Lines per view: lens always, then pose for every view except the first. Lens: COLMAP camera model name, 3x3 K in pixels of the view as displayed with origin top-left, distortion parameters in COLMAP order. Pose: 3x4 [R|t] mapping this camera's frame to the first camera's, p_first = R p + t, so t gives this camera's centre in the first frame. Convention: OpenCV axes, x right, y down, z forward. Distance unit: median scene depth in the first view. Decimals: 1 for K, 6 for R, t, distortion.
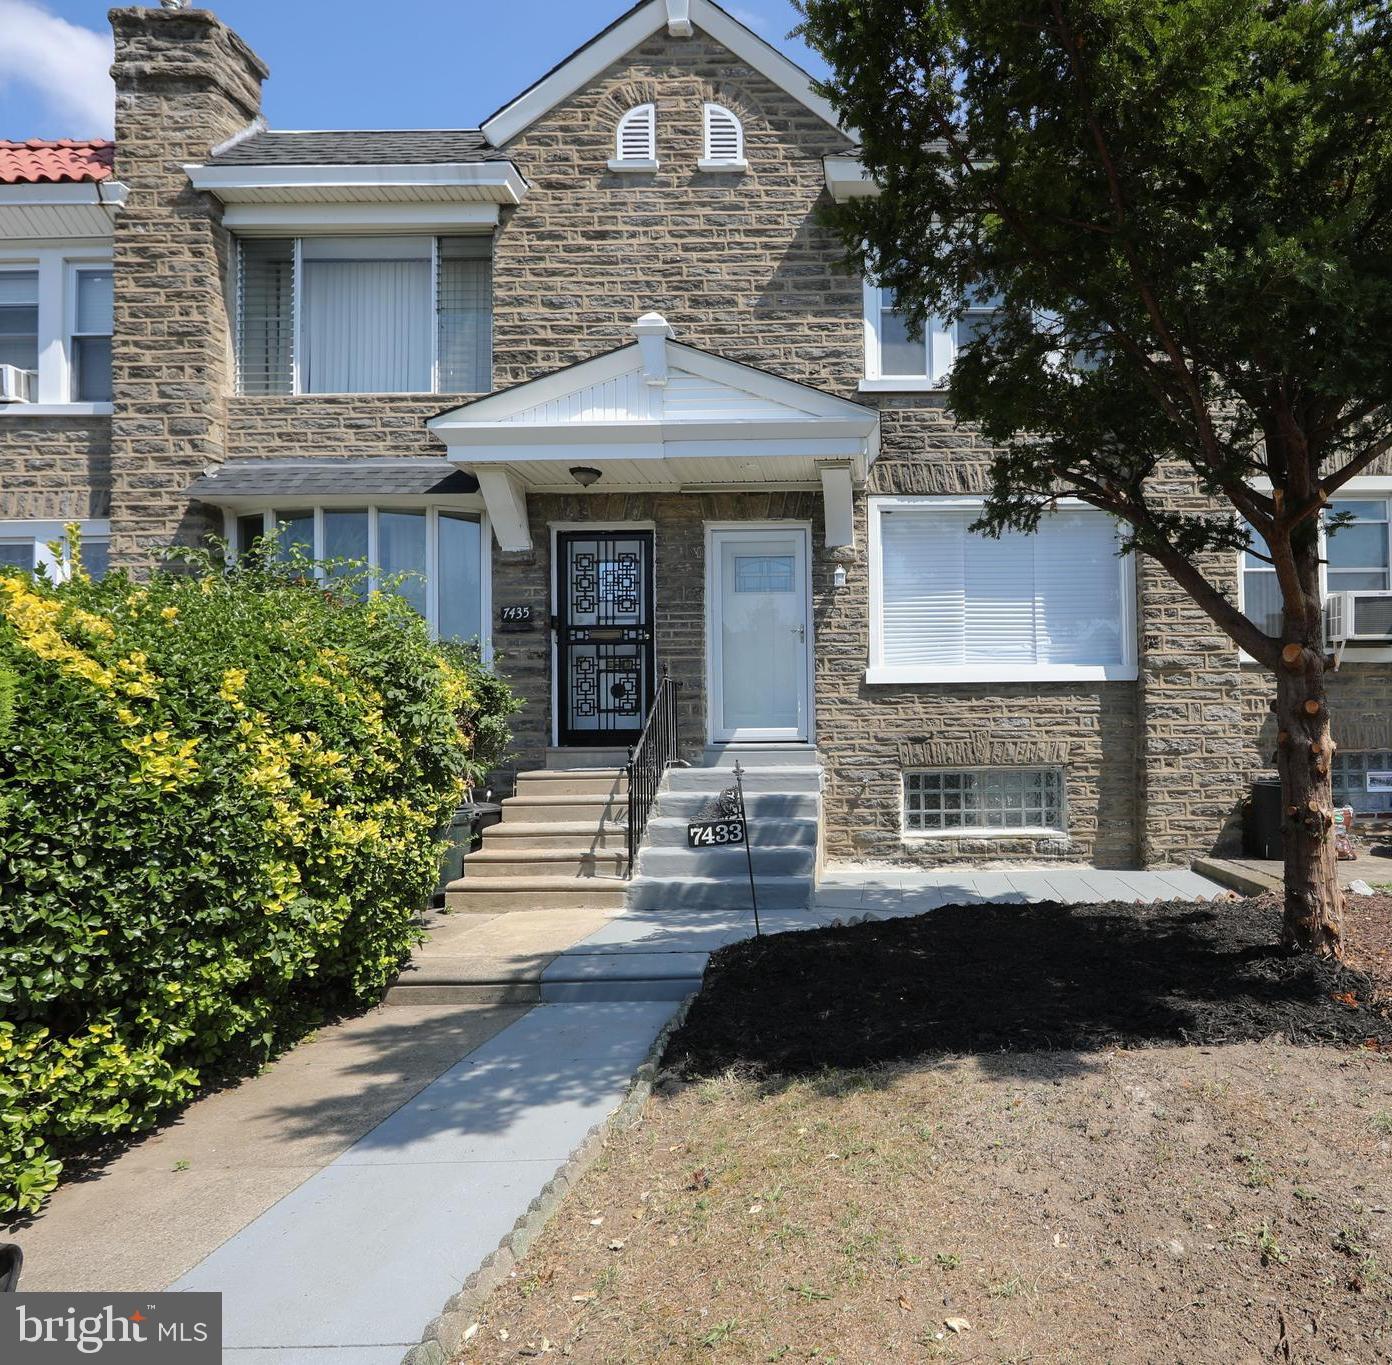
lens RADIAL K [[874.8, 0, 696.1], [0, 874.8, 746.6], [0, 0, 1]] dist [-0.004260, 0.001182]
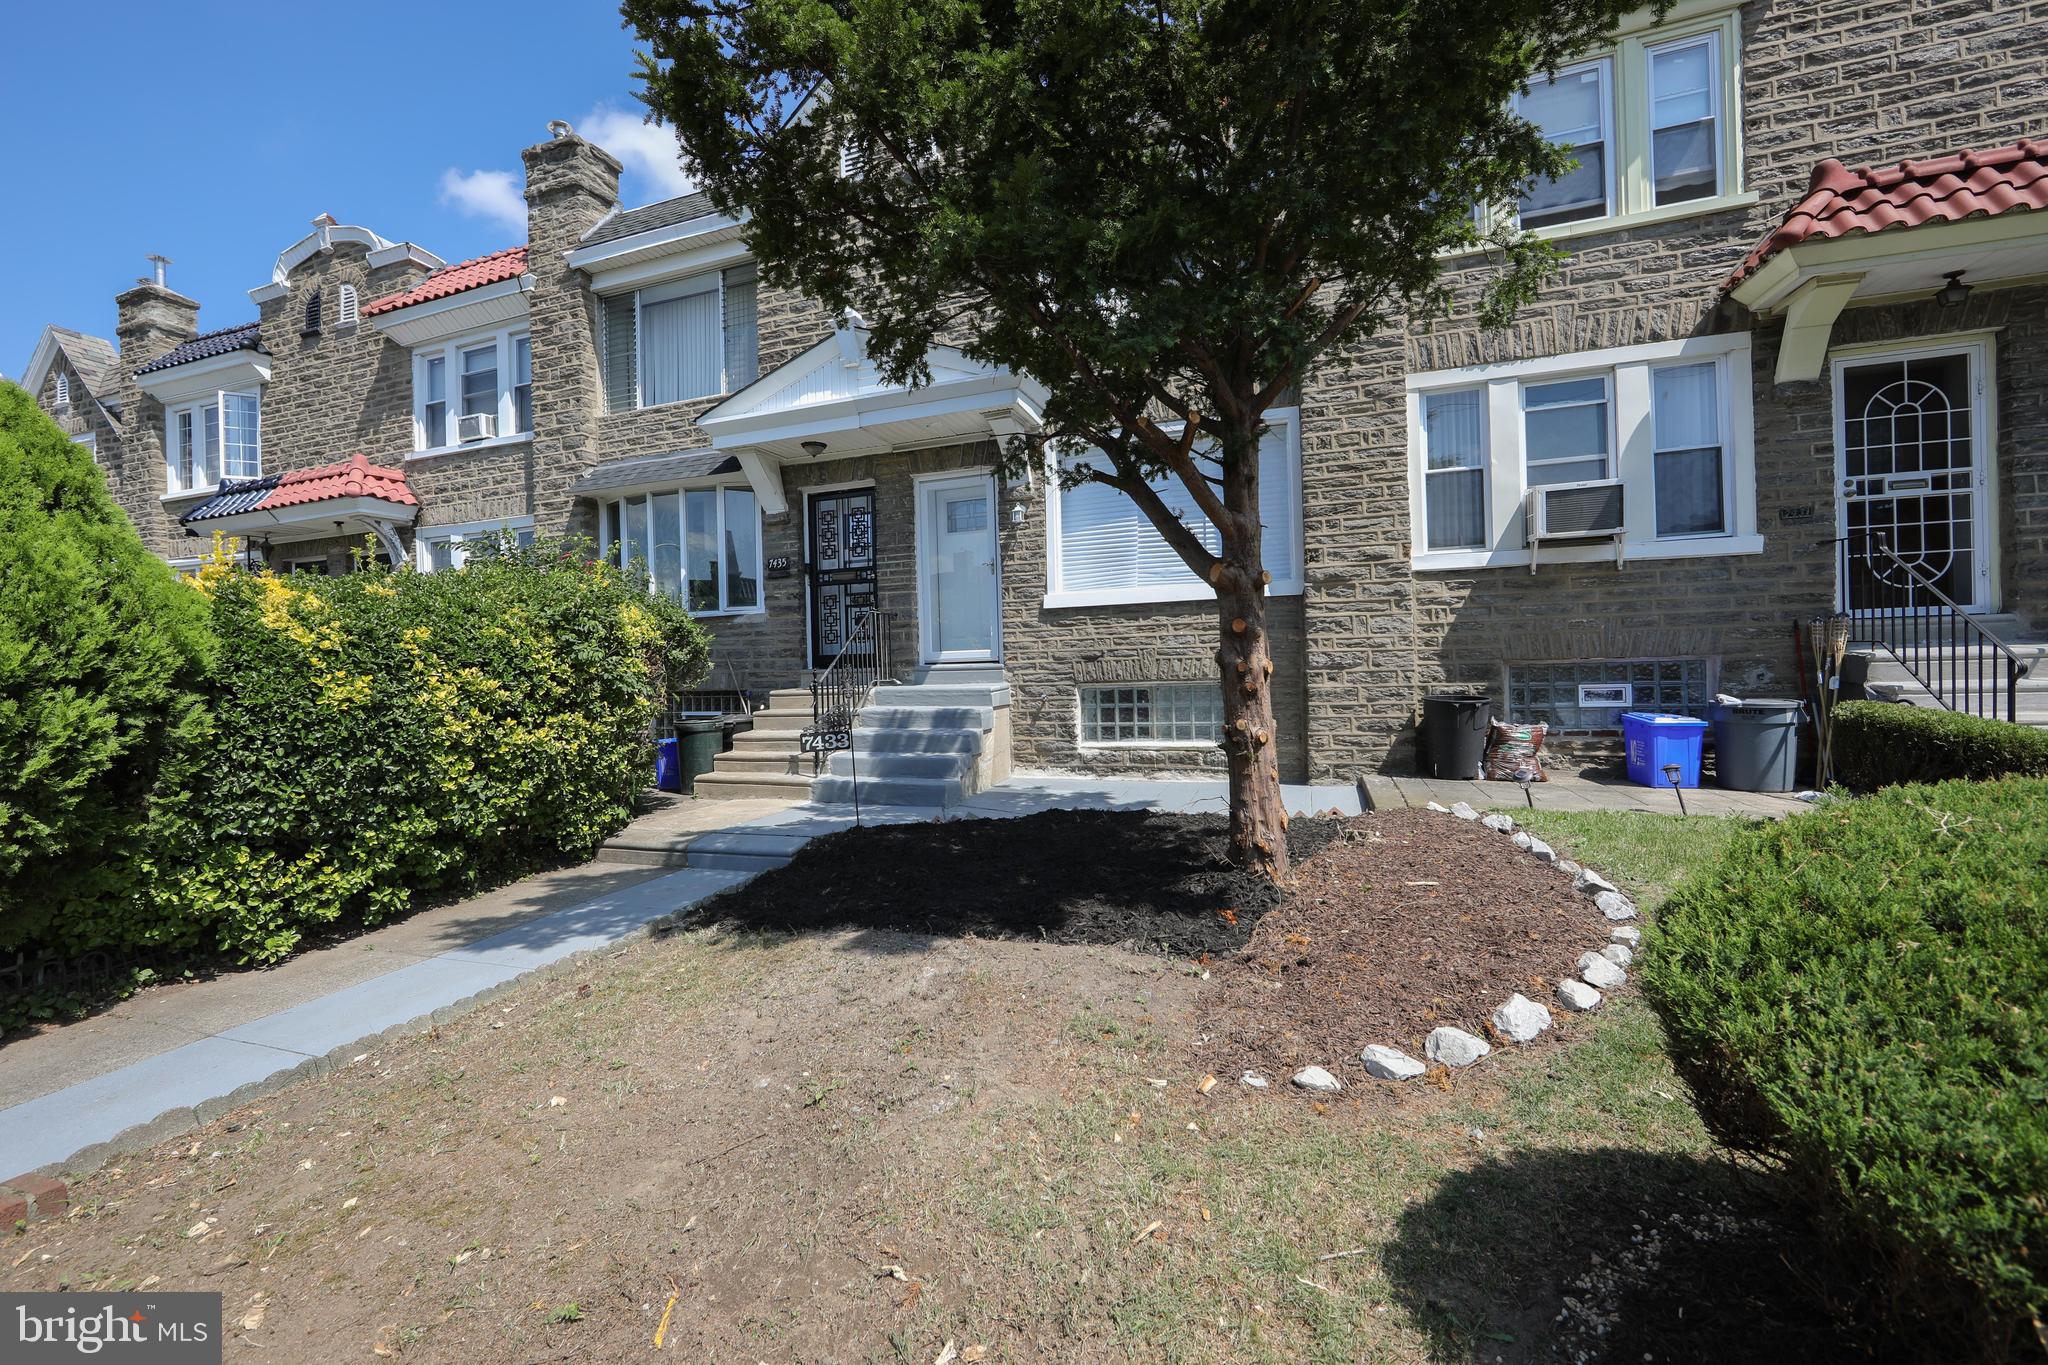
lens RADIAL K [[803.2, 0, 1015.6], [0, 803.2, 679.4], [0, 0, 1]] dist [-0.003394, -0.000093]
pose [[0.940438, -0.009354, -0.339838, 0.510734], [0.018613, 0.999539, 0.023996, -0.007179], [0.339456, -0.028892, 0.940178, 0.027868]]
